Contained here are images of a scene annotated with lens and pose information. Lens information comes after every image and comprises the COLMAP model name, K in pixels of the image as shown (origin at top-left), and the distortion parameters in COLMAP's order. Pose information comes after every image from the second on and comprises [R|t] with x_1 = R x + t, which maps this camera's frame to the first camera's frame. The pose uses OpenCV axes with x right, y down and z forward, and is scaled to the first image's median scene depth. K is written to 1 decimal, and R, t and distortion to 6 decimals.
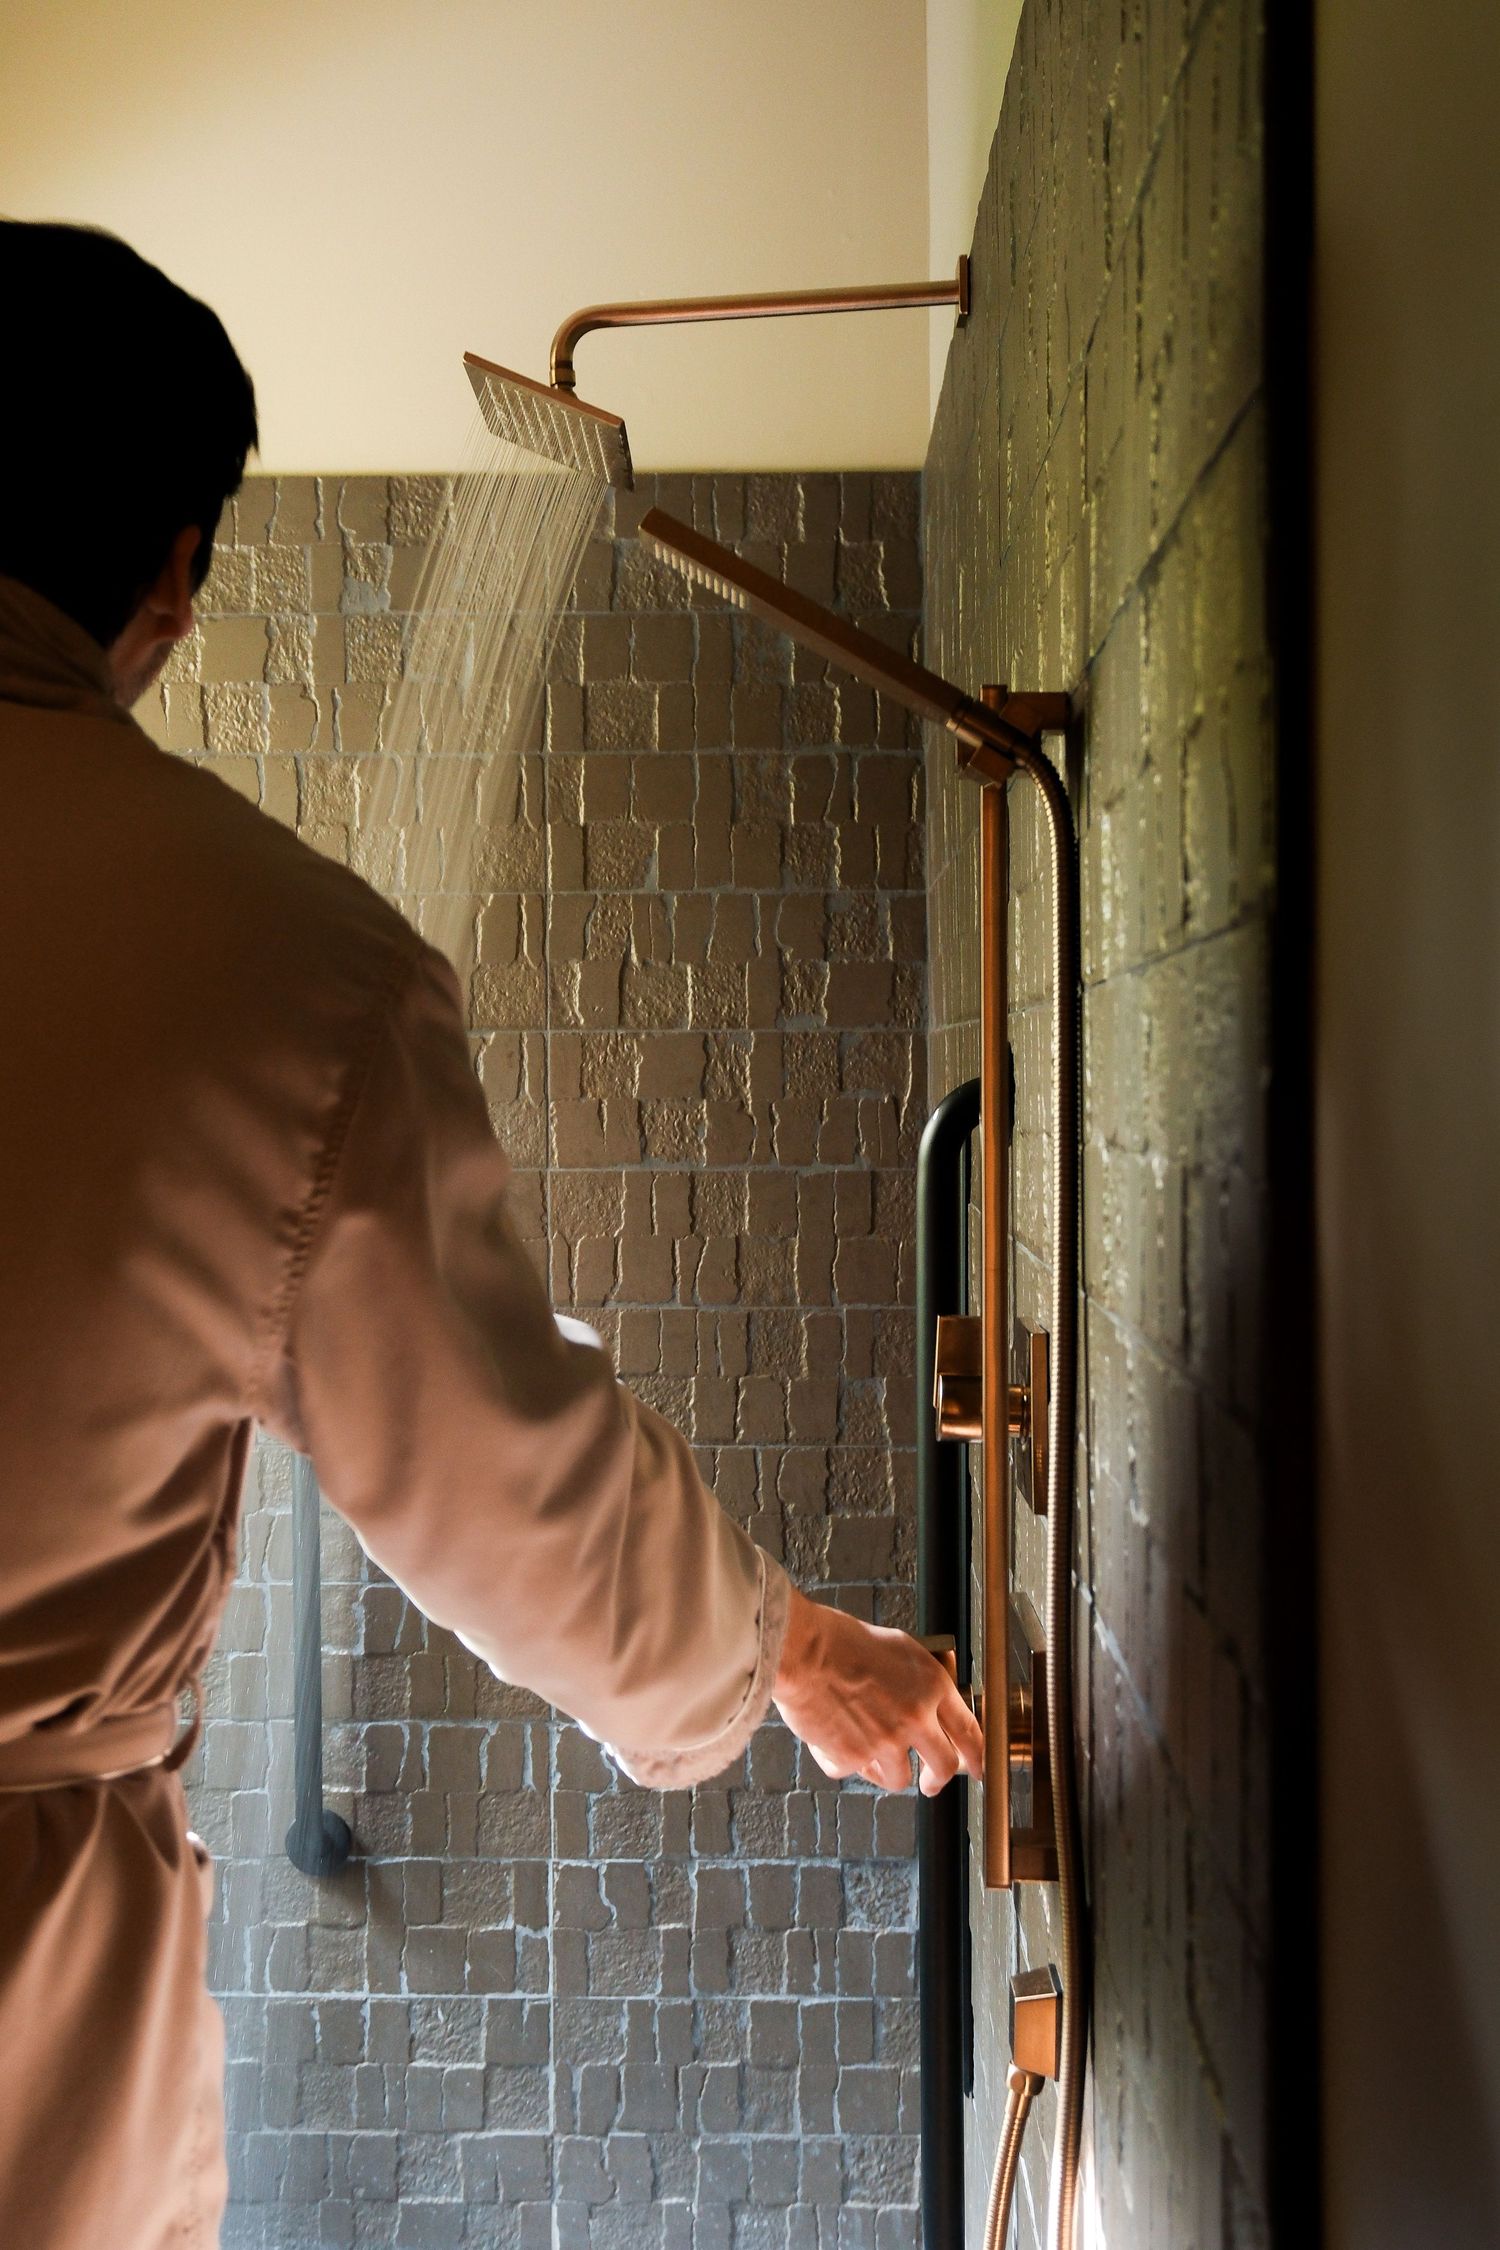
lens RADIAL K [[1913.0, 0, 750.7], [0, 1913.0, 1127.6], [0, 0, 1]] dist [-0.000885, 0.005294]
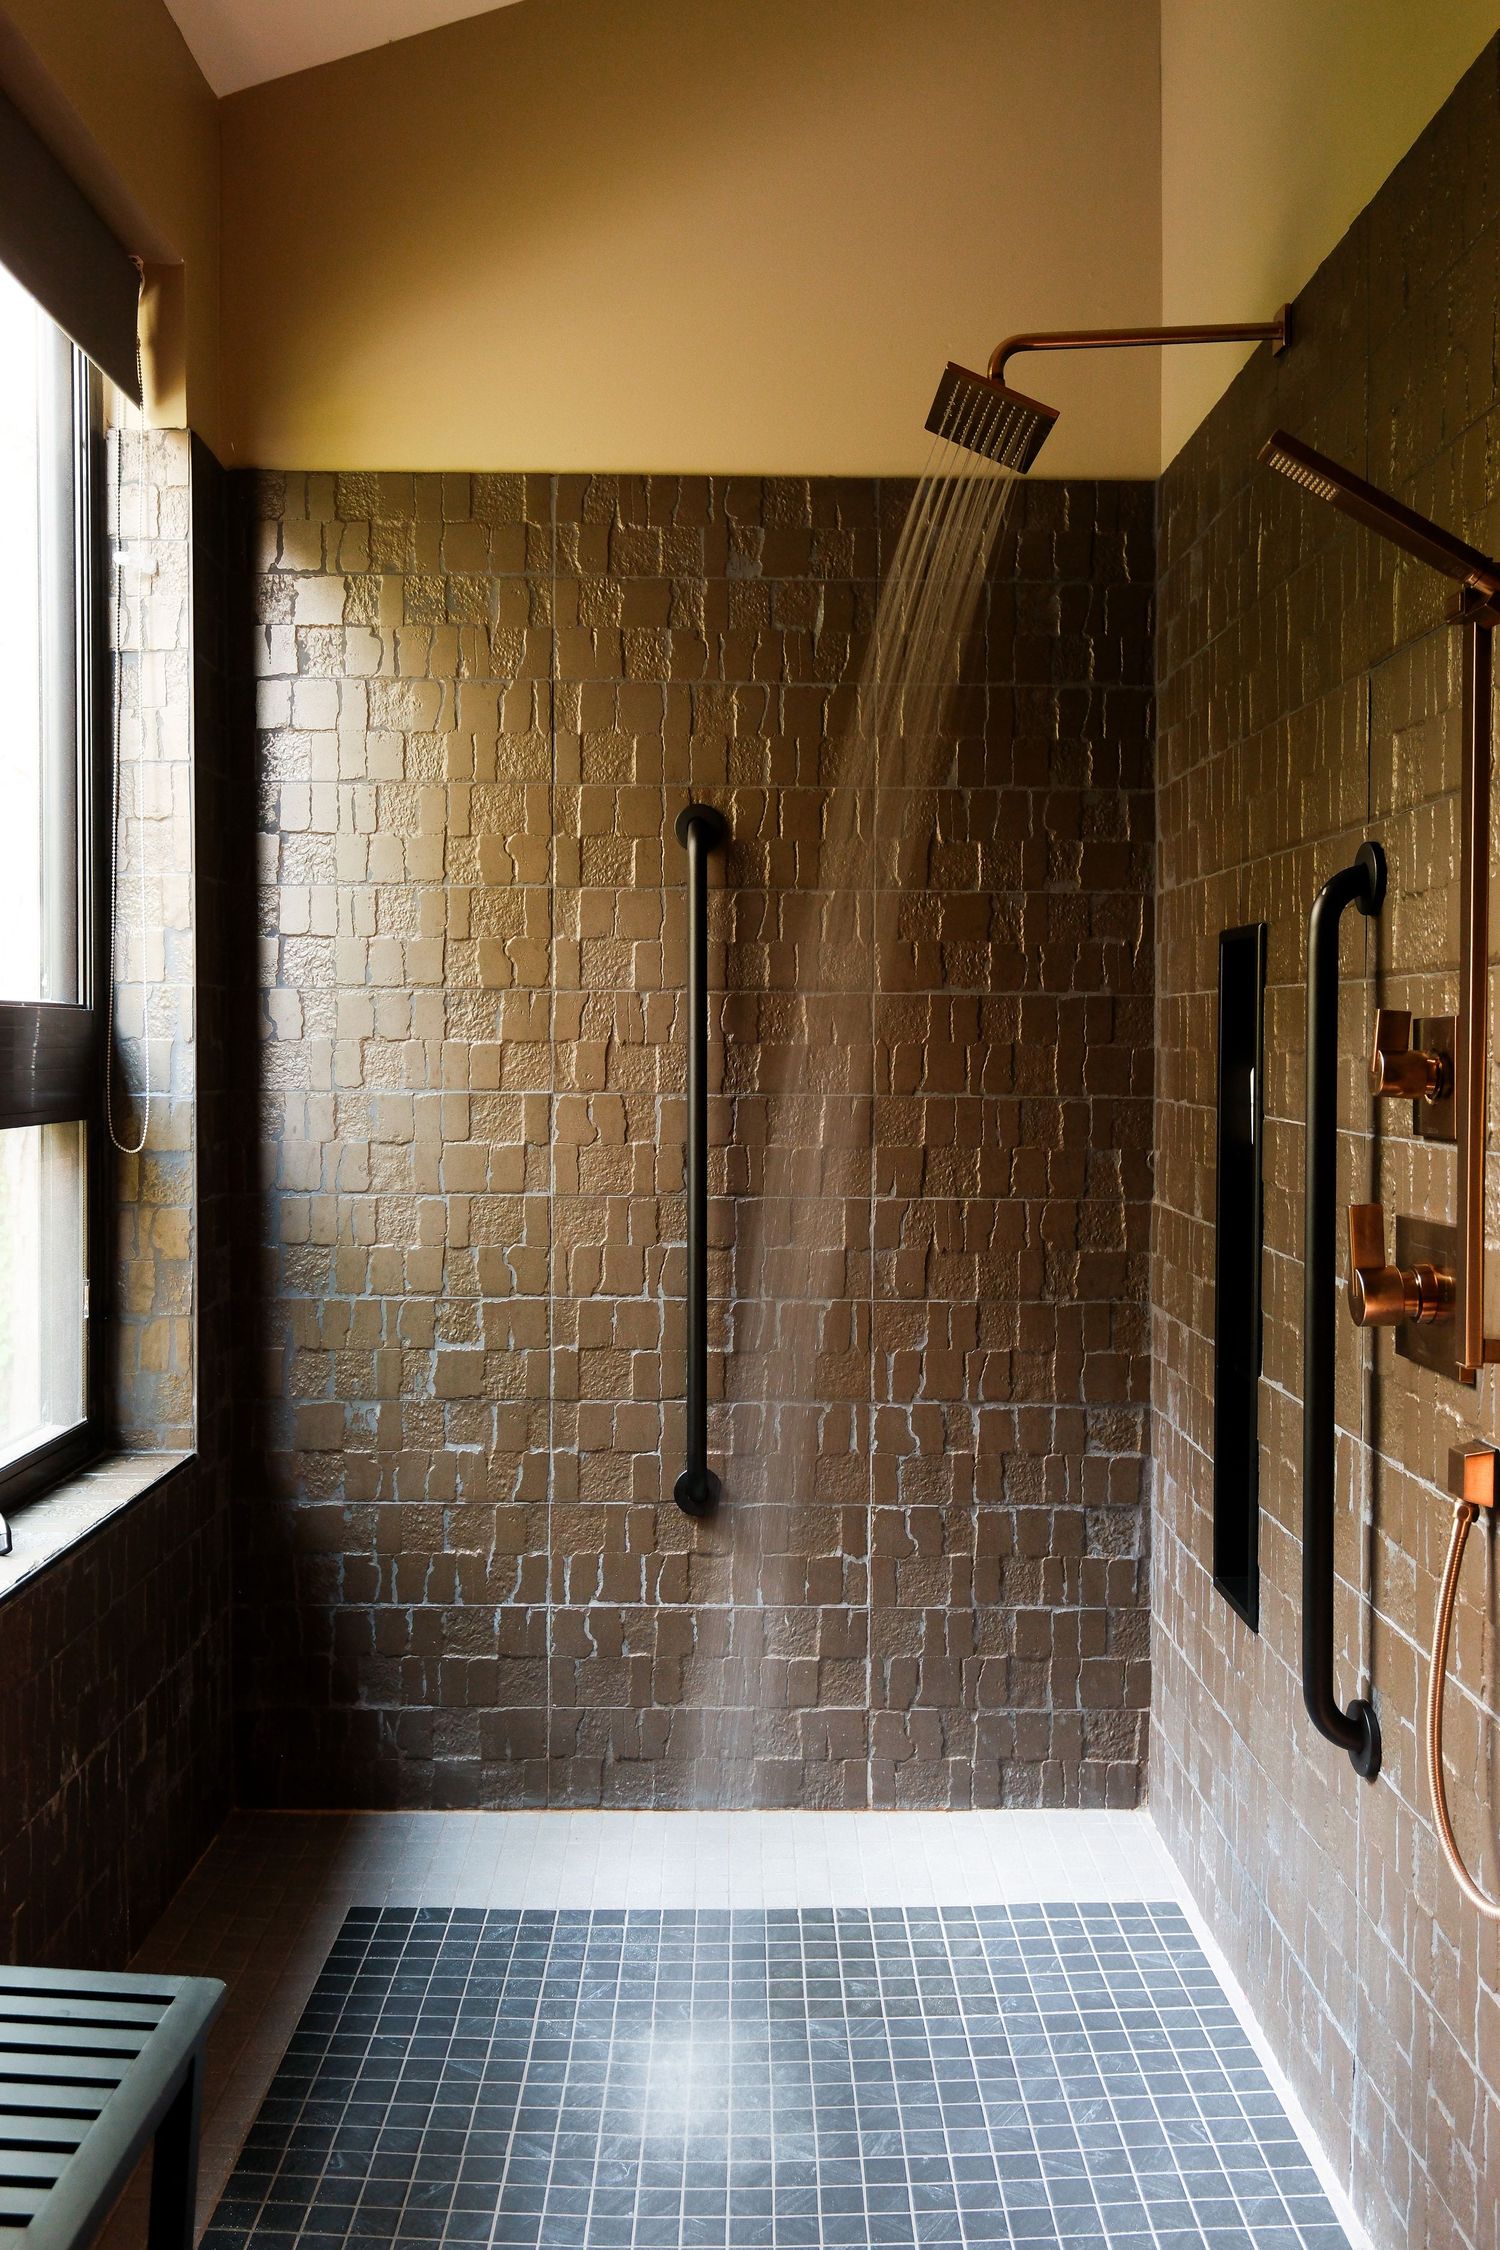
lens RADIAL K [[1884.5, 0, 749.4], [0, 1884.5, 1122.6], [0, 0, 1]] dist [-0.002763, -0.000371]
pose [[0.999516, 0.008954, 0.029807, -0.231463], [-0.009003, 0.999958, 0.001505, 0.111809], [-0.029792, -0.001773, 0.999555, -0.324854]]
